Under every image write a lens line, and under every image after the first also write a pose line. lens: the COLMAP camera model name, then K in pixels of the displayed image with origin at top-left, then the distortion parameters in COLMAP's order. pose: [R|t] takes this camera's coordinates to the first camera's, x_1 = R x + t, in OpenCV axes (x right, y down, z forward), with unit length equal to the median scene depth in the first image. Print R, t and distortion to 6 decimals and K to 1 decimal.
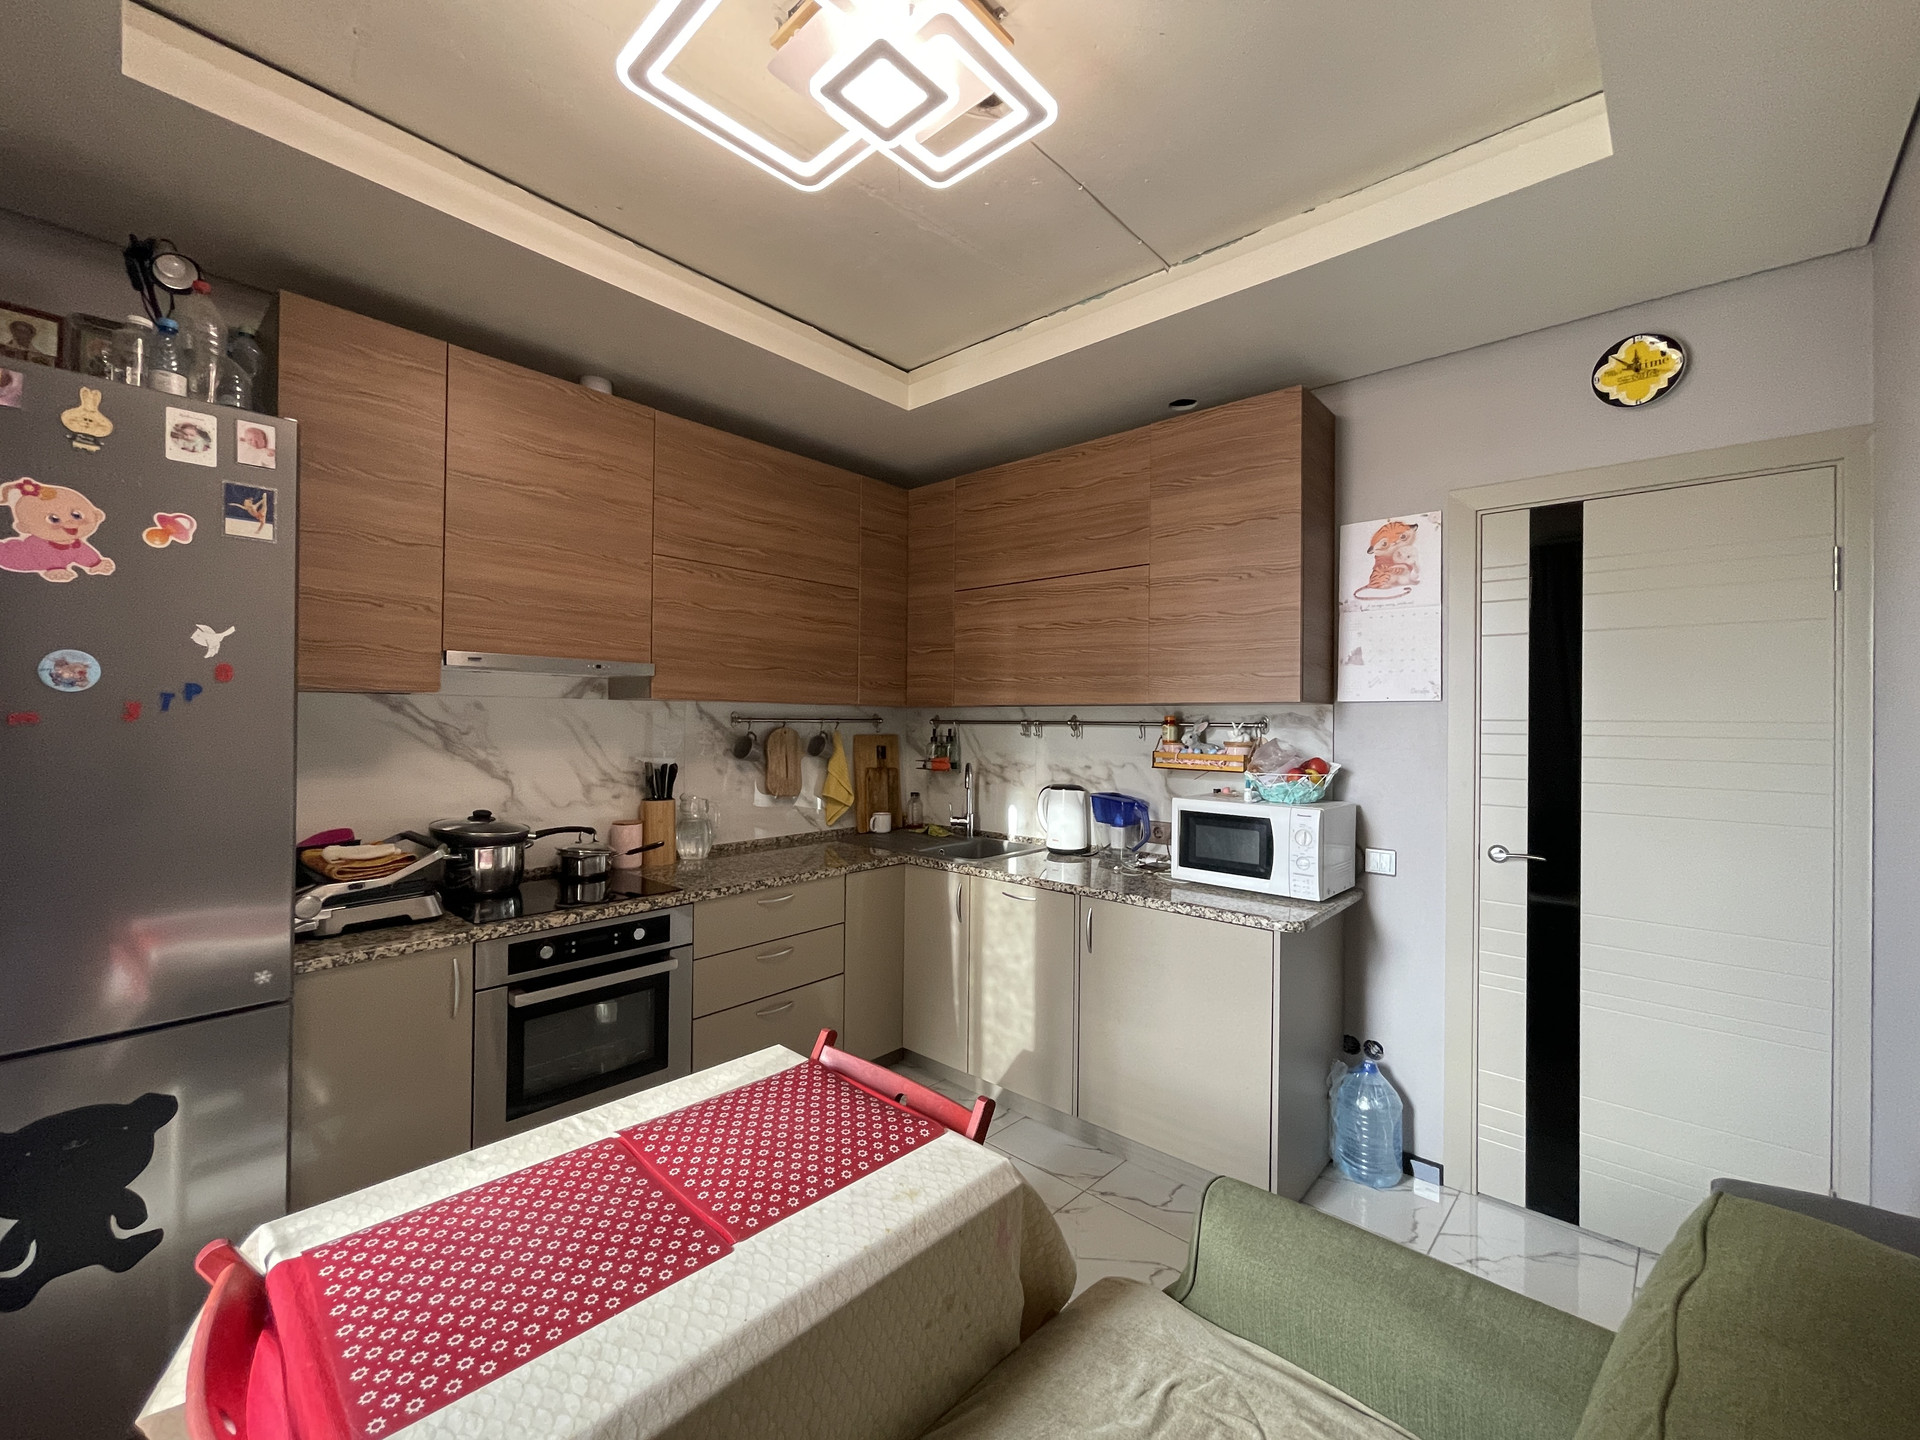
lens RADIAL K [[781.5, 0, 952.1], [0, 781.5, 717.9], [0, 0, 1]] dist [-0.004488, 0.002161]
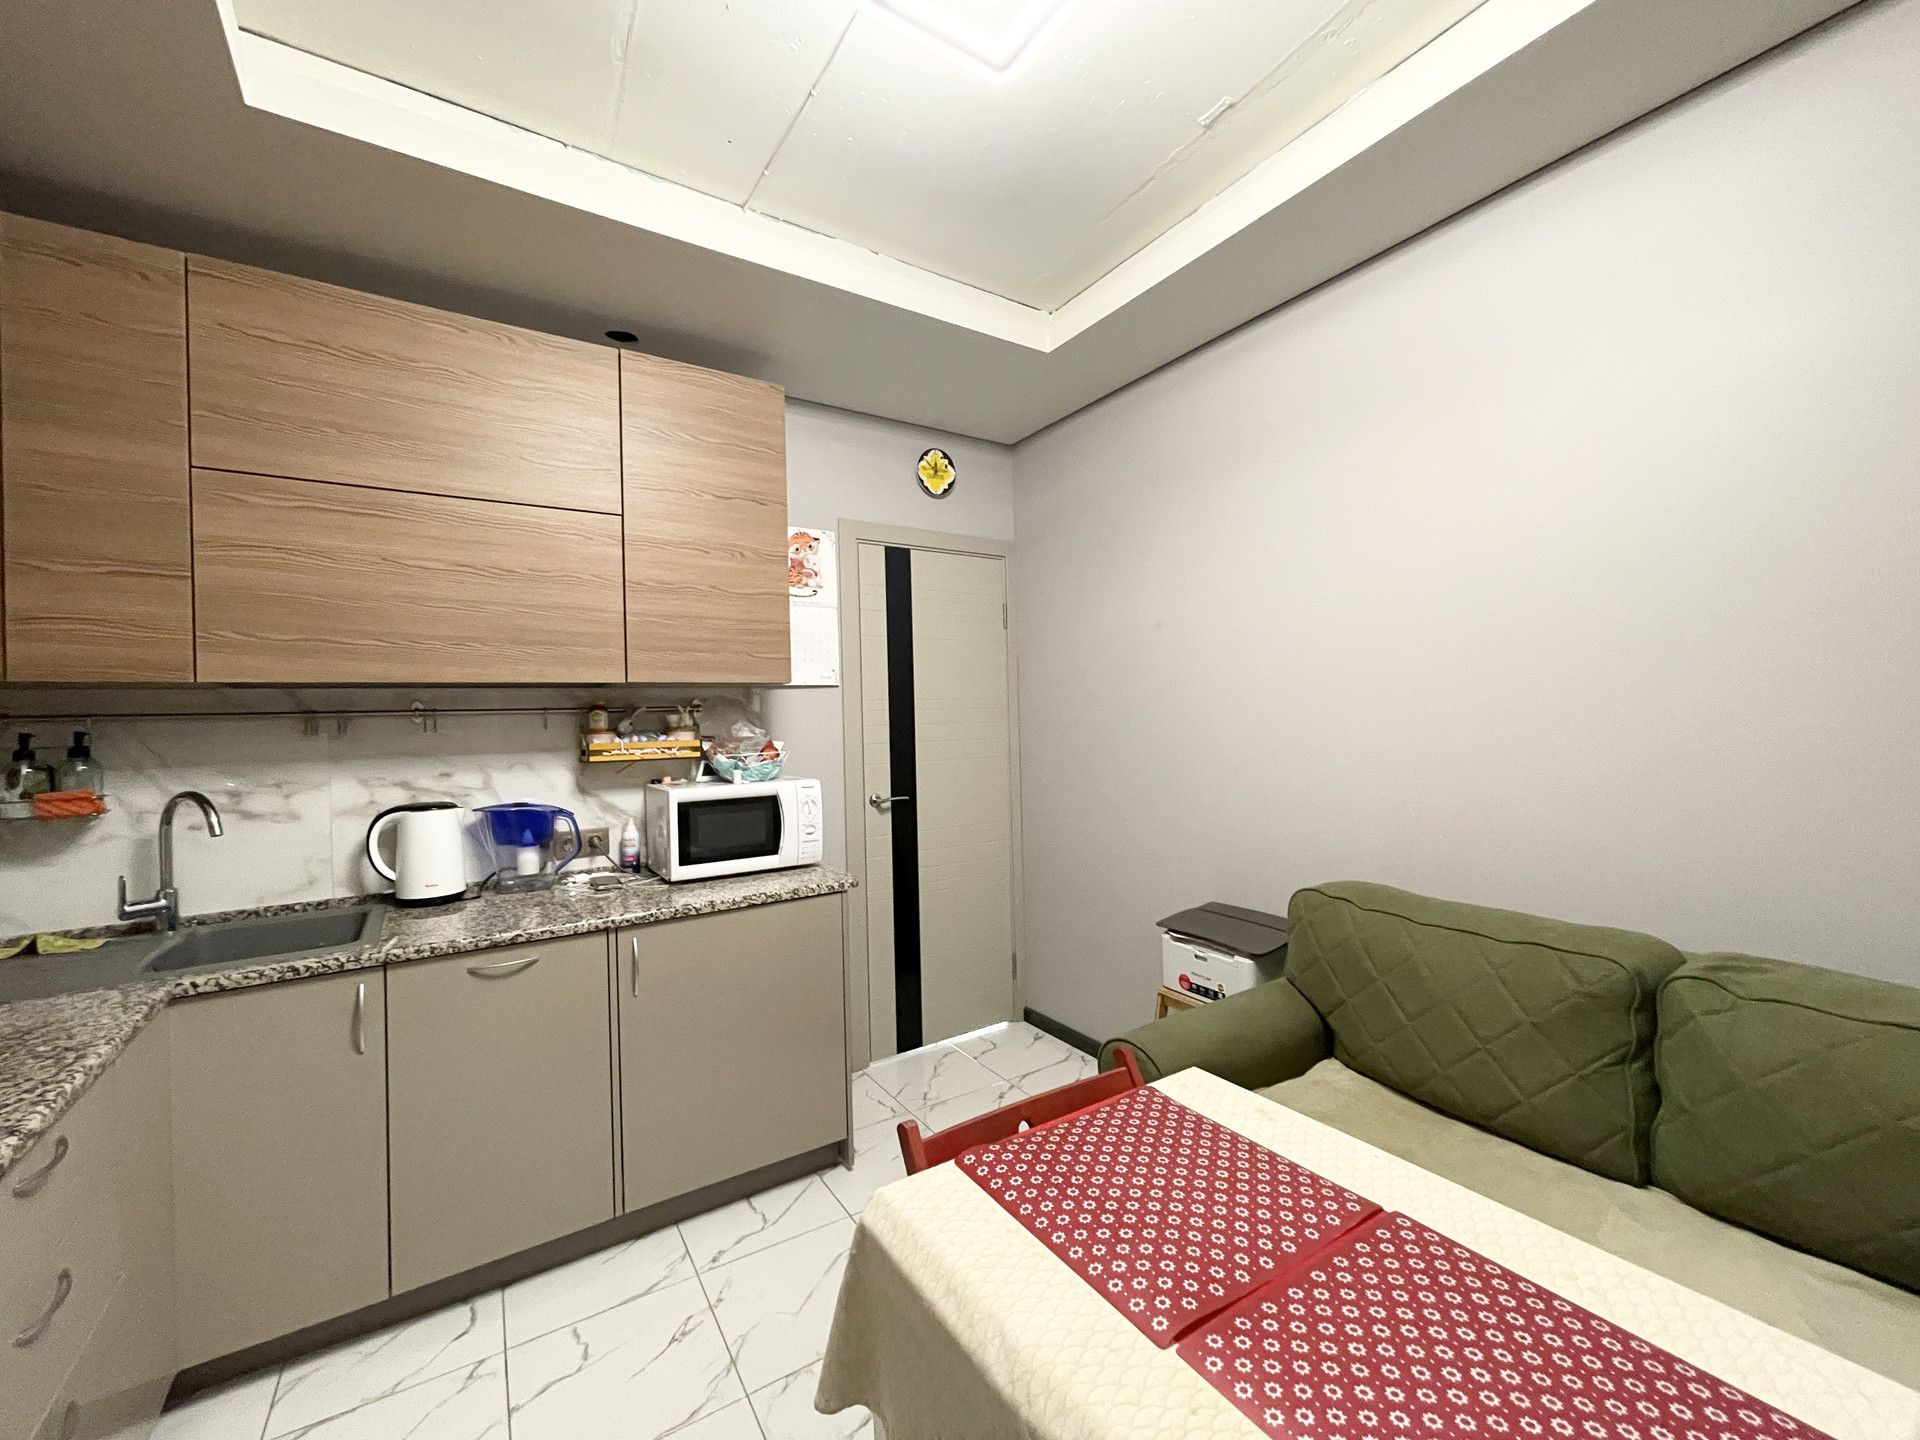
lens RADIAL K [[781.5, 0, 954.3], [0, 781.5, 720.8], [0, 0, 1]] dist [-0.004488, 0.002161]
pose [[0.245426, -0.020320, 0.969202, -0.620131], [0.024666, 0.999588, 0.014711, 0.024492], [-0.969102, 0.020296, 0.245826, 0.595270]]
